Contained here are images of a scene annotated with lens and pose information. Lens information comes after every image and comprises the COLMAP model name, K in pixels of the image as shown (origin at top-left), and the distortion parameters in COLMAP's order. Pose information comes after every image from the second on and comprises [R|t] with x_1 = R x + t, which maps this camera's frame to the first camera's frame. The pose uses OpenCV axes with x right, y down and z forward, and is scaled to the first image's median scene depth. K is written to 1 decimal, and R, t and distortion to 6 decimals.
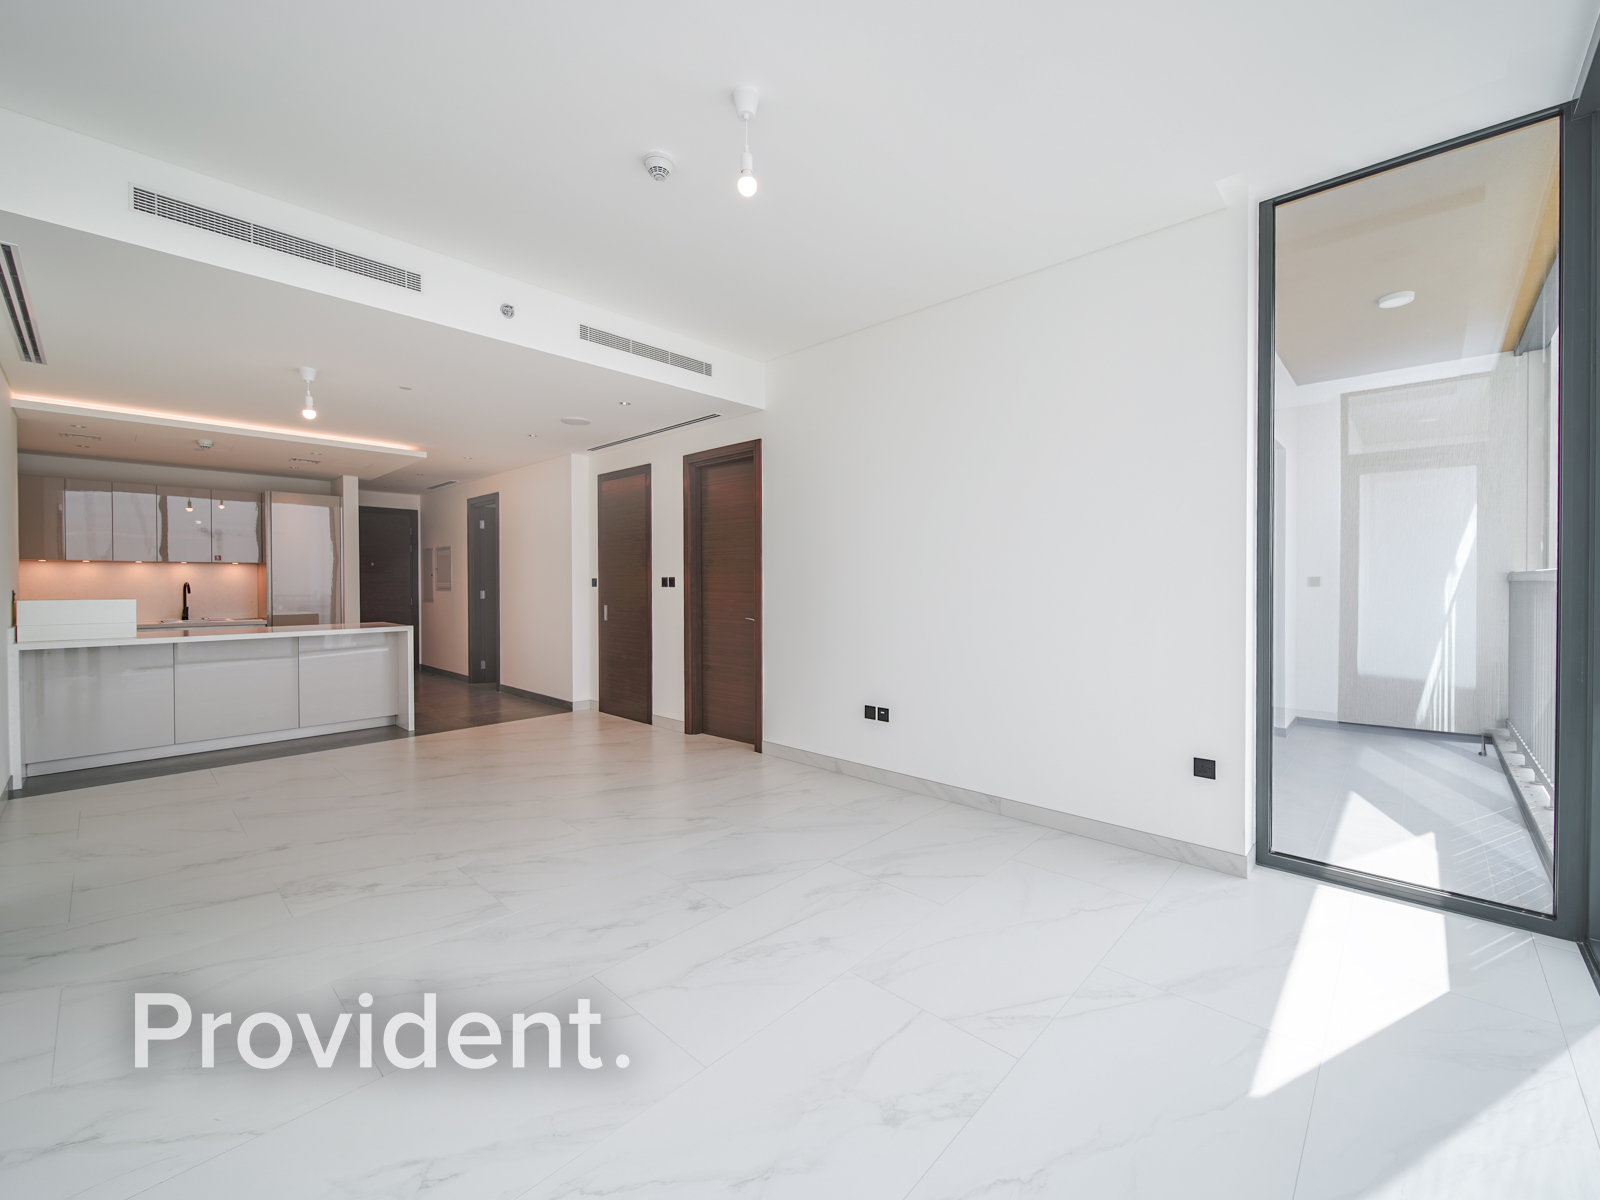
lens RADIAL K [[698.7, 0, 777.0], [0, 698.7, 589.7], [0, 0, 1]] dist [0.001095, -0.000234]
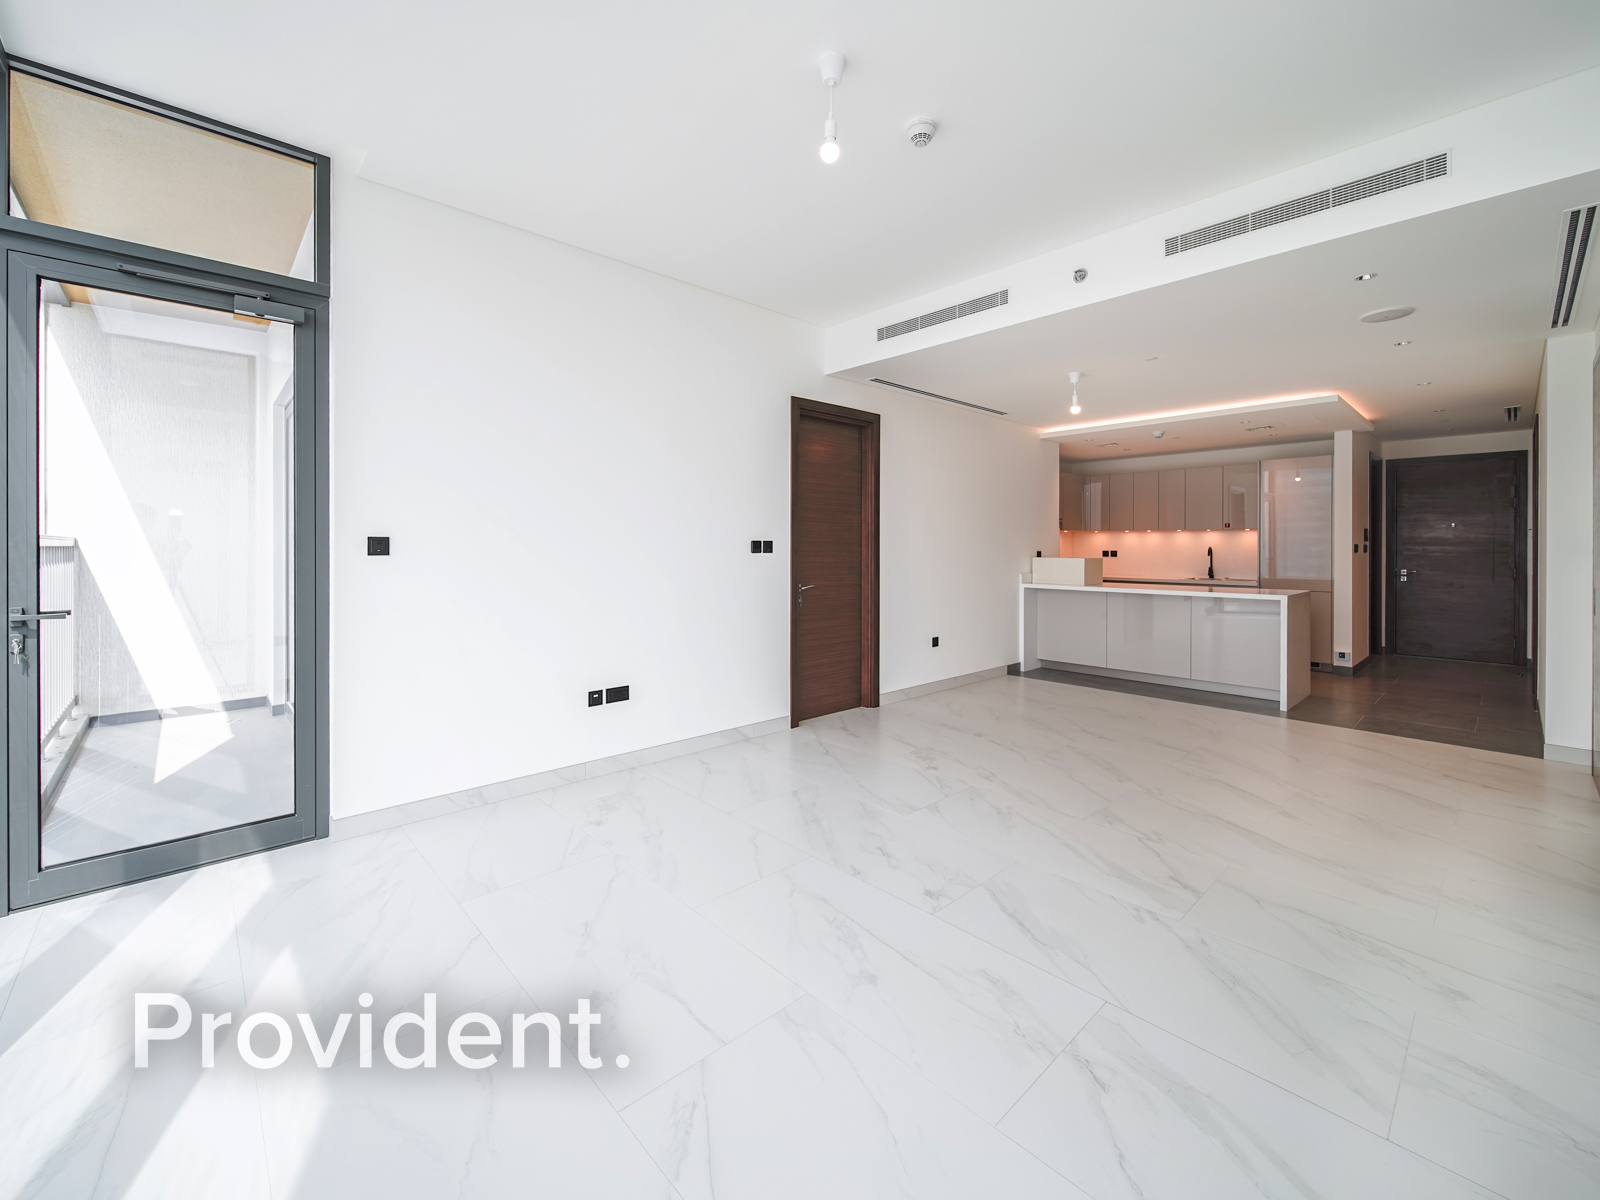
lens RADIAL K [[682.2, 0, 808.9], [0, 682.2, 549.2], [0, 0, 1]] dist [-0.000626, -0.000493]
pose [[-0.093667, 0.004636, -0.995593, 0.570830], [-0.013198, 0.999896, 0.005897, -0.007169], [0.995516, 0.013692, -0.093596, 0.649621]]
